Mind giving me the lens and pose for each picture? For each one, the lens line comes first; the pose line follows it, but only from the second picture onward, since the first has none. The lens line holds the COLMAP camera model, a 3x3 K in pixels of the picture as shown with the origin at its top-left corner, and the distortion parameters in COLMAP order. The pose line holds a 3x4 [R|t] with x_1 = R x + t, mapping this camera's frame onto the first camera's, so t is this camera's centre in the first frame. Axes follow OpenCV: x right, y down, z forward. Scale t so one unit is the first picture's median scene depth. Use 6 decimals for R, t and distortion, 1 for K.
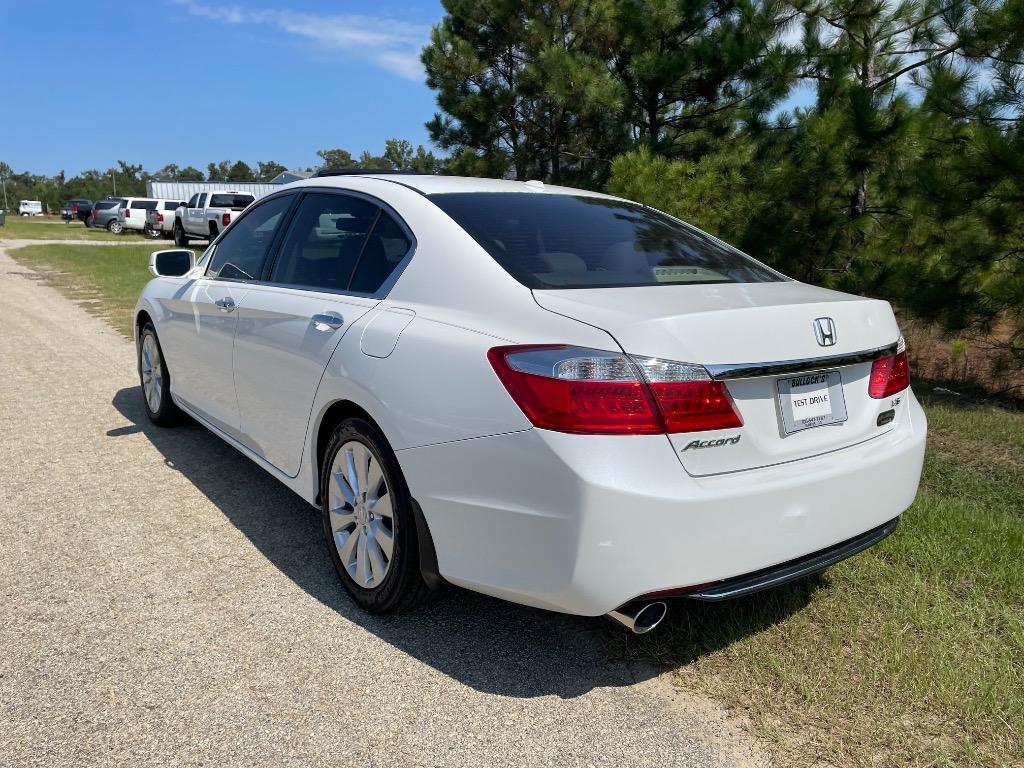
lens RADIAL K [[793.0, 0, 495.2], [0, 793.0, 382.8], [0, 0, 1]] dist [0.028540, -0.051903]
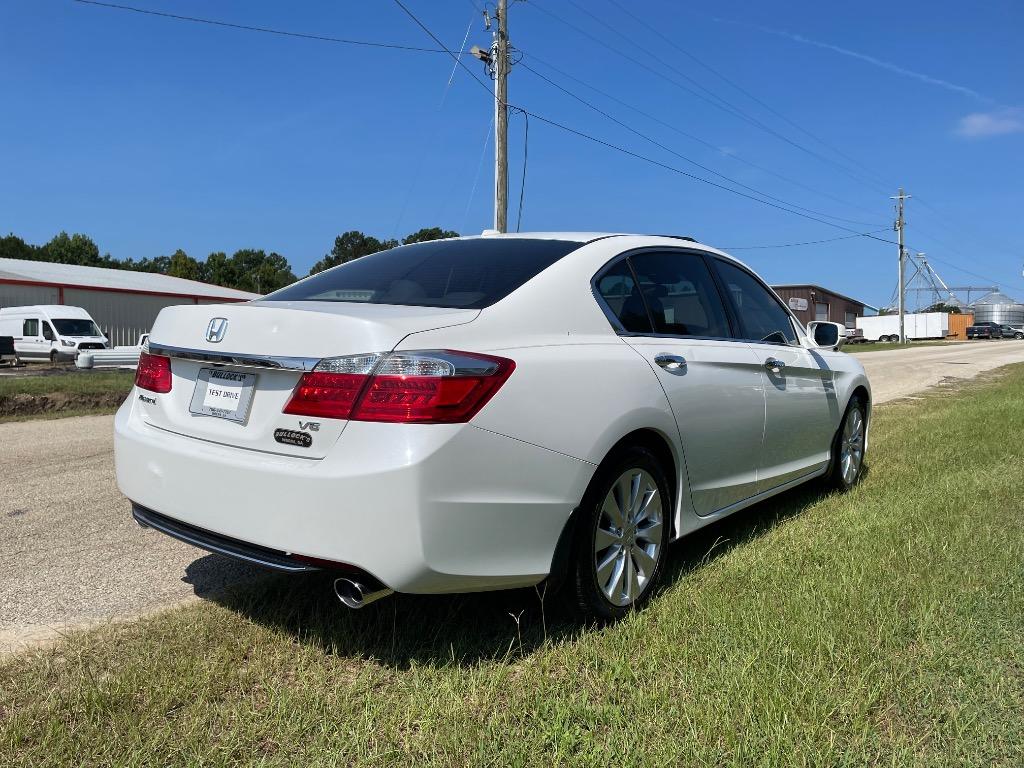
lens RADIAL K [[777.9, 0, 506.3], [0, 777.9, 376.8], [0, 0, 1]] dist [0.088466, -0.108542]
pose [[0.257687, 0.050045, -0.964932, 1.421648], [-0.210320, 0.977617, -0.005464, -0.071123], [0.943060, 0.204353, 0.262445, 0.985573]]
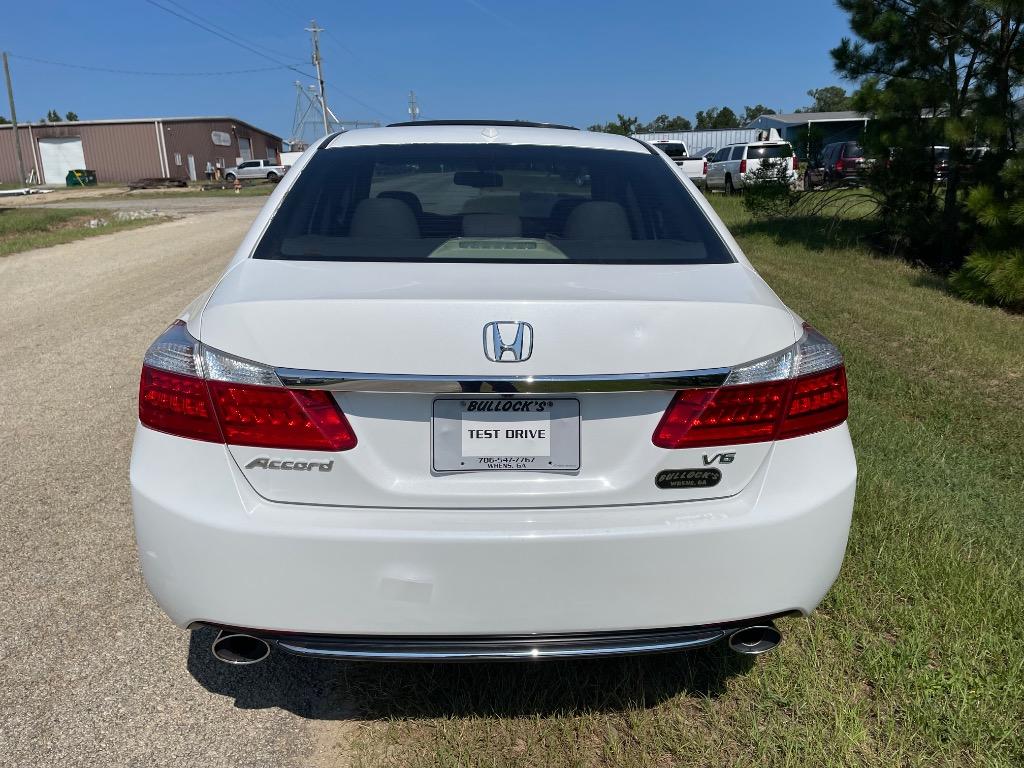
lens RADIAL K [[771.2, 0, 497.3], [0, 771.2, 386.6], [0, 0, 1]] dist [0.086592, -0.113893]
pose [[0.827605, 0.132785, -0.545379, 0.701171], [-0.092750, 0.990610, 0.100441, -0.082402], [0.553596, -0.032542, 0.832150, 0.374342]]
